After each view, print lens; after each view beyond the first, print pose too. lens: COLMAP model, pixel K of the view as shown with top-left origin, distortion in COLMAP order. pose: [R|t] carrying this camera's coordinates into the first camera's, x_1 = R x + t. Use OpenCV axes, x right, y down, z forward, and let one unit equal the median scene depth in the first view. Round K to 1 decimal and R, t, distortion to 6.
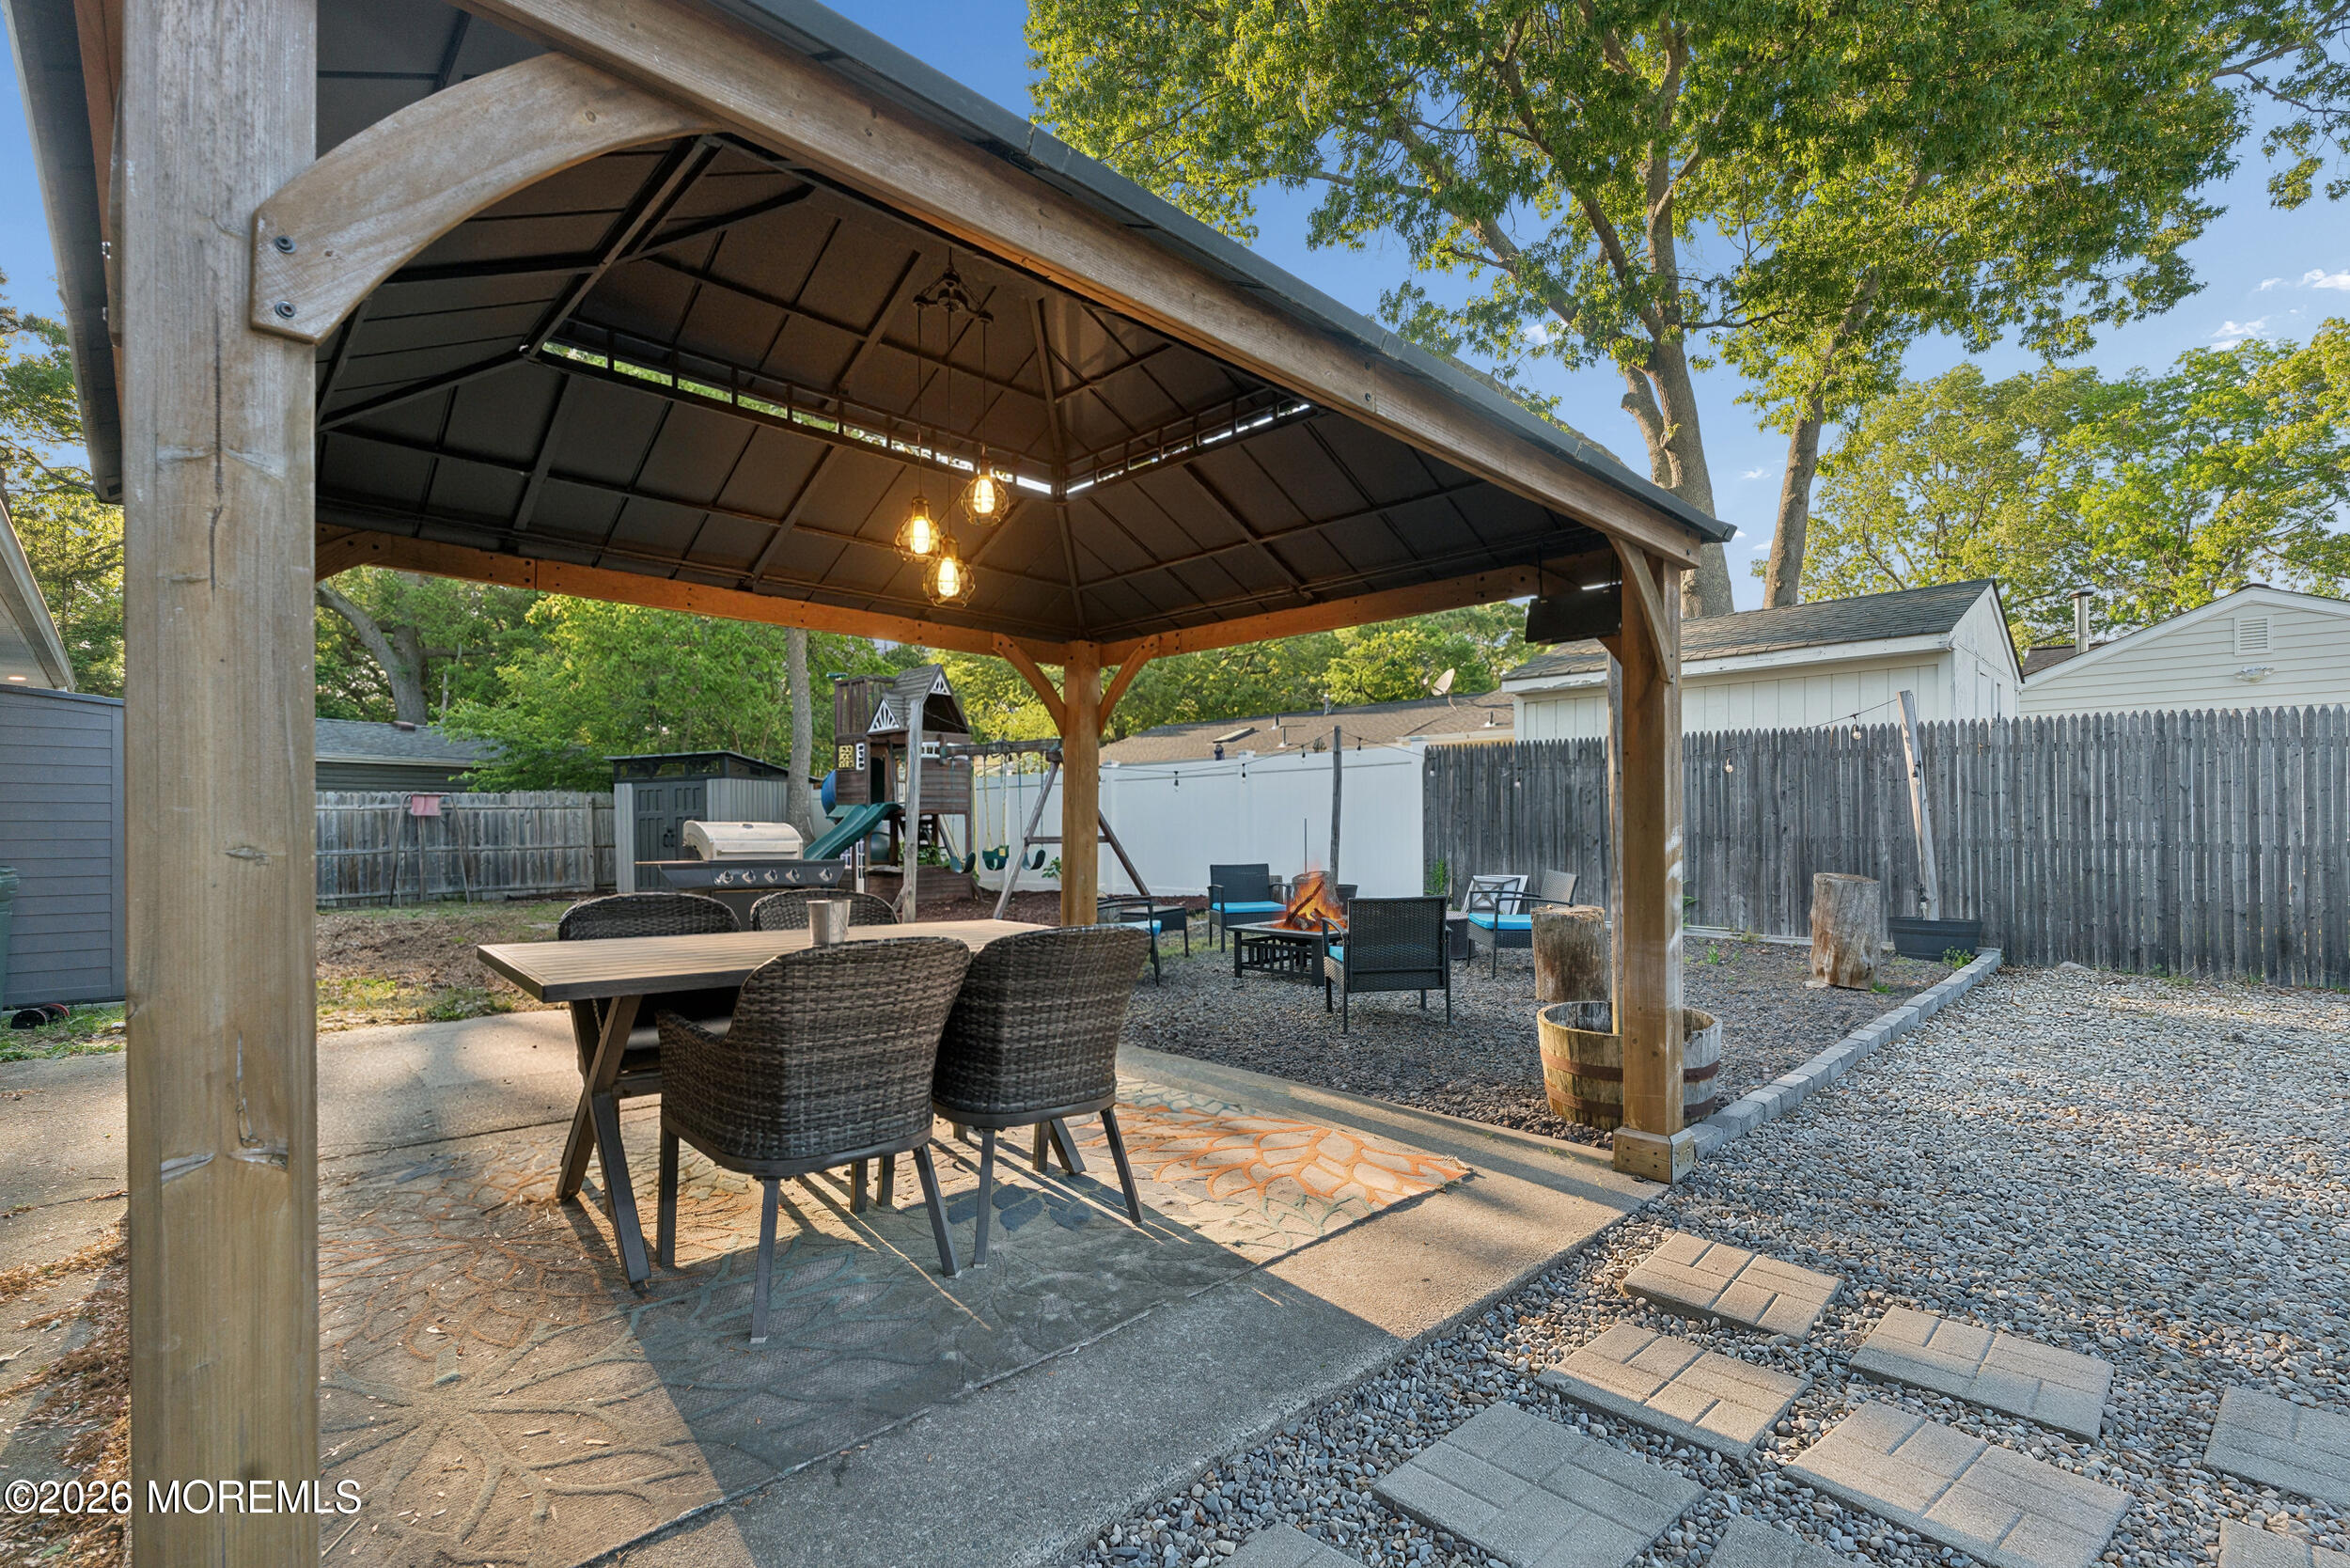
lens RADIAL K [[1067.9, 0, 1172.8], [0, 1067.9, 823.9], [0, 0, 1]] dist [-0.011790, -0.000274]
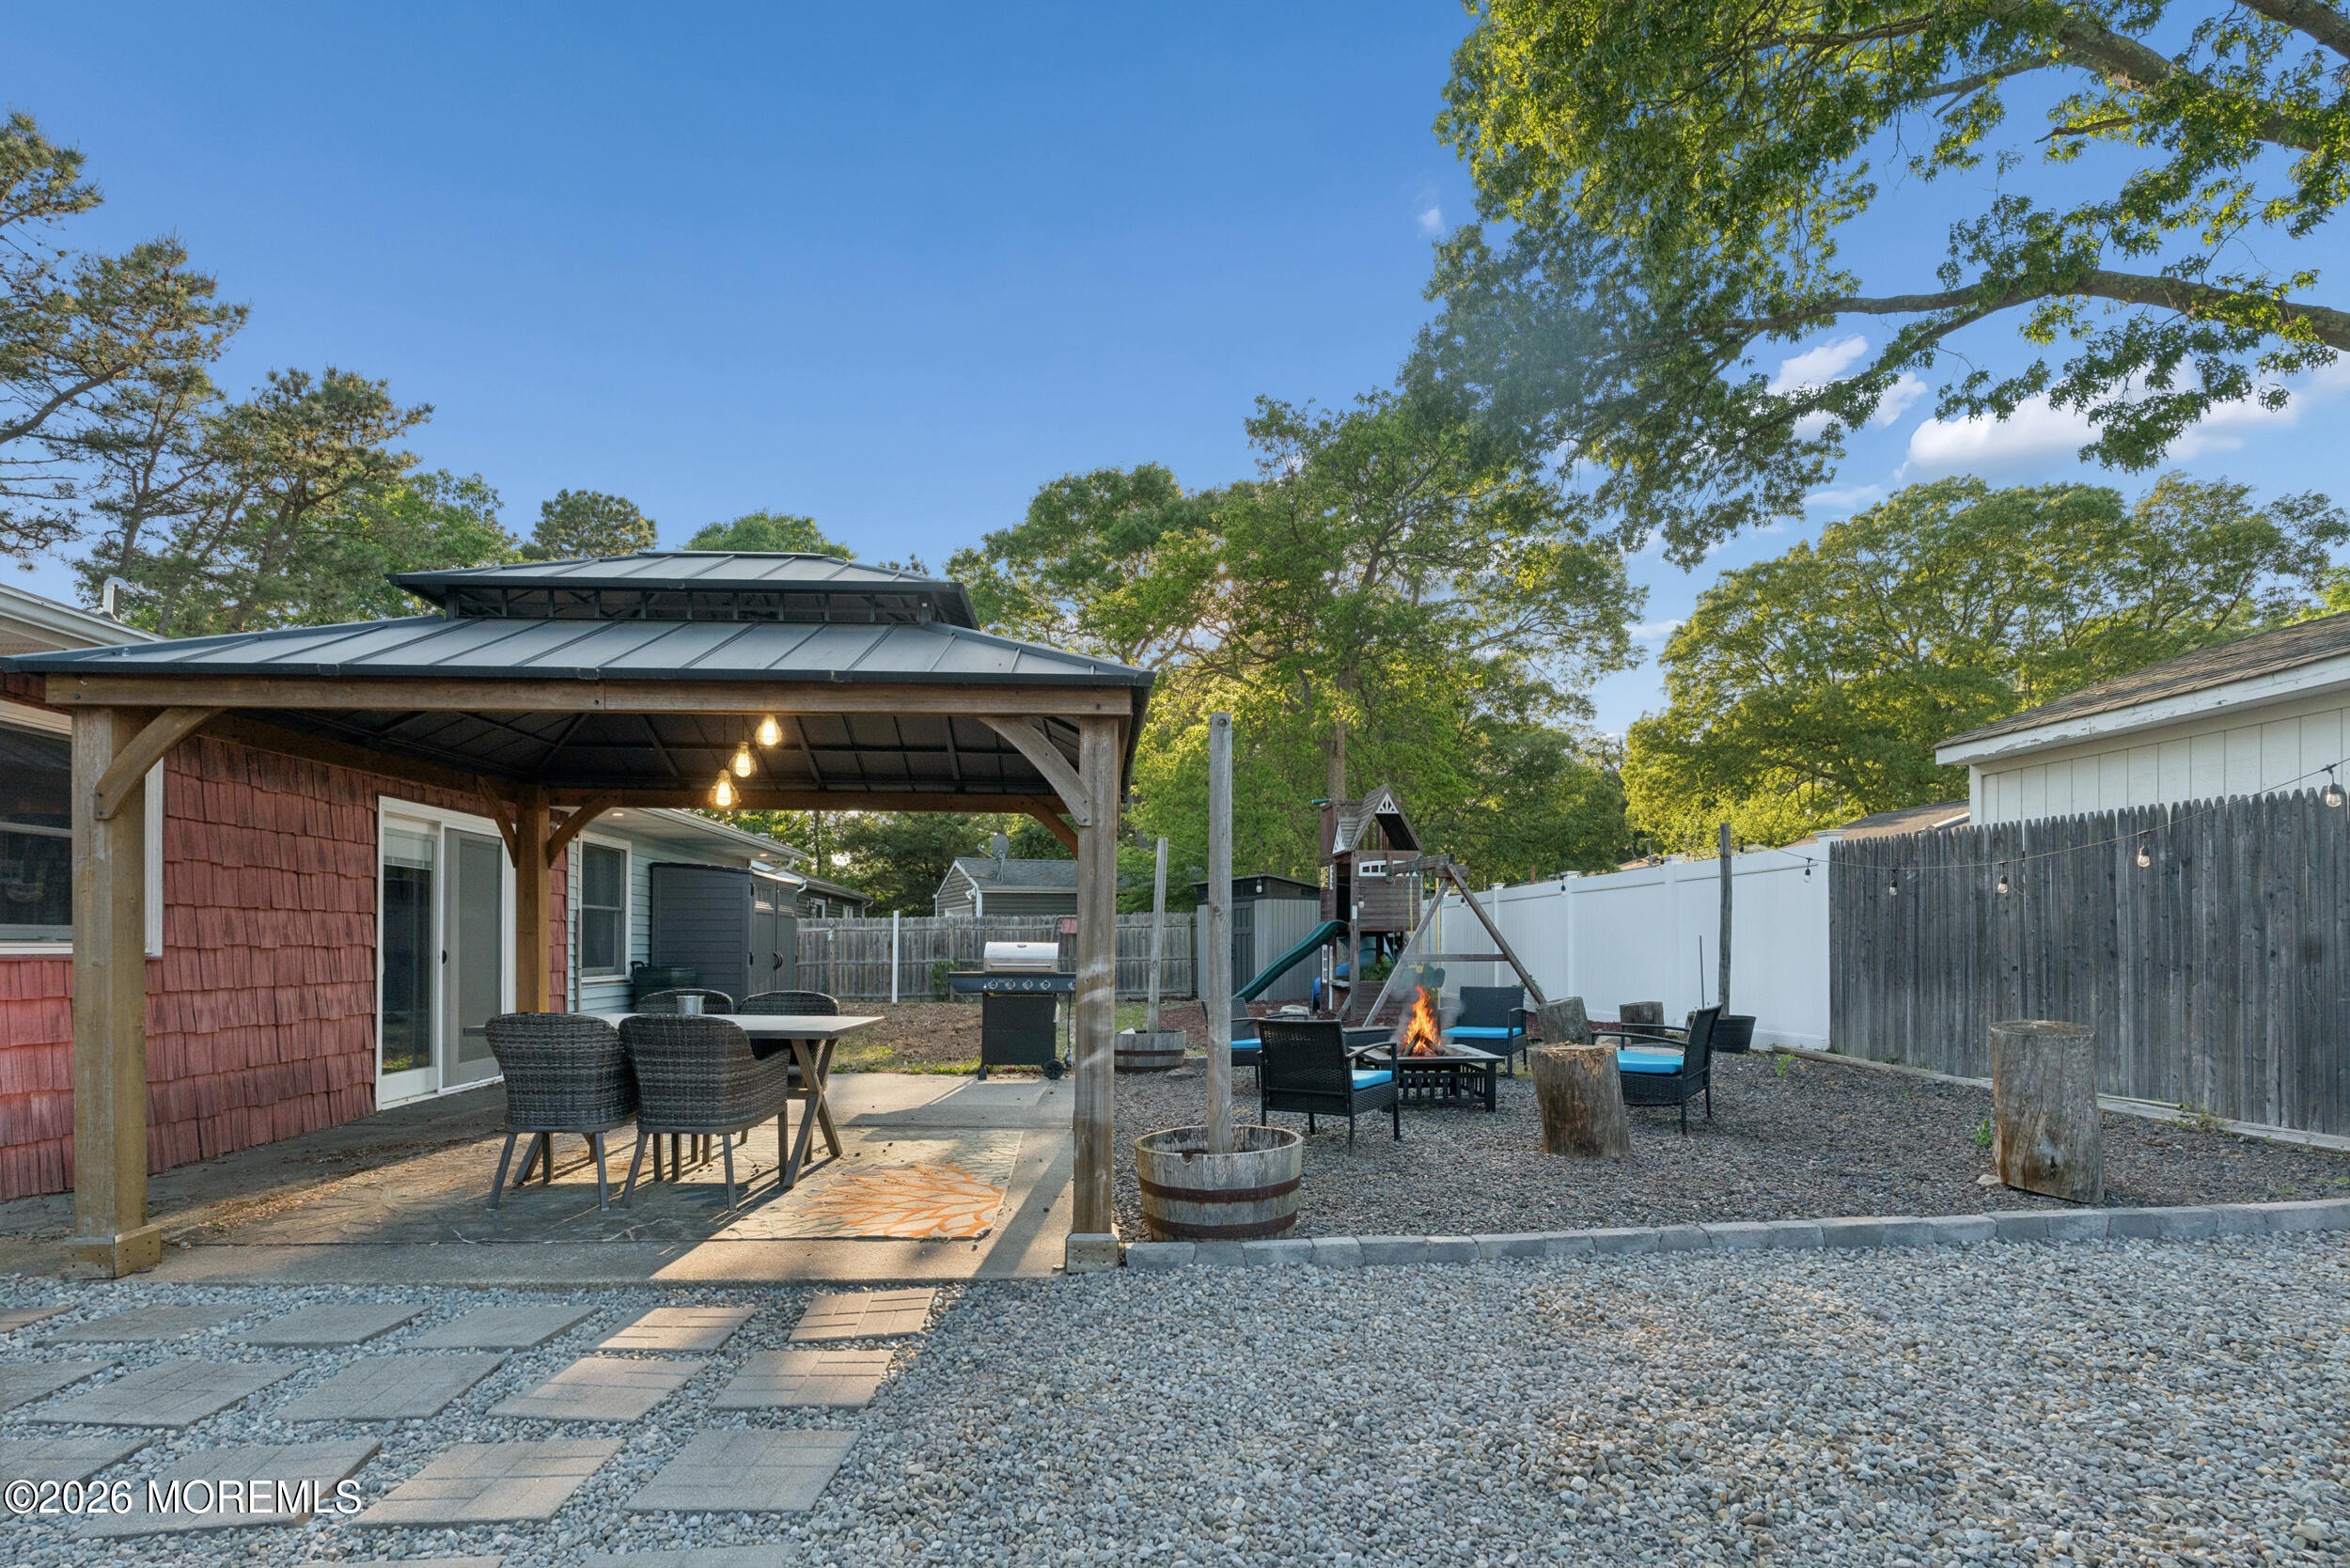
lens RADIAL K [[1128.1, 0, 1159.1], [0, 1128.1, 938.1], [0, 0, 1]] dist [-0.002188, -0.000311]
pose [[0.750512, 0.000499, -0.660856, 0.515326], [0.000252, 0.999999, 0.001042, -0.005667], [0.660856, -0.000949, 0.750512, 0.069862]]
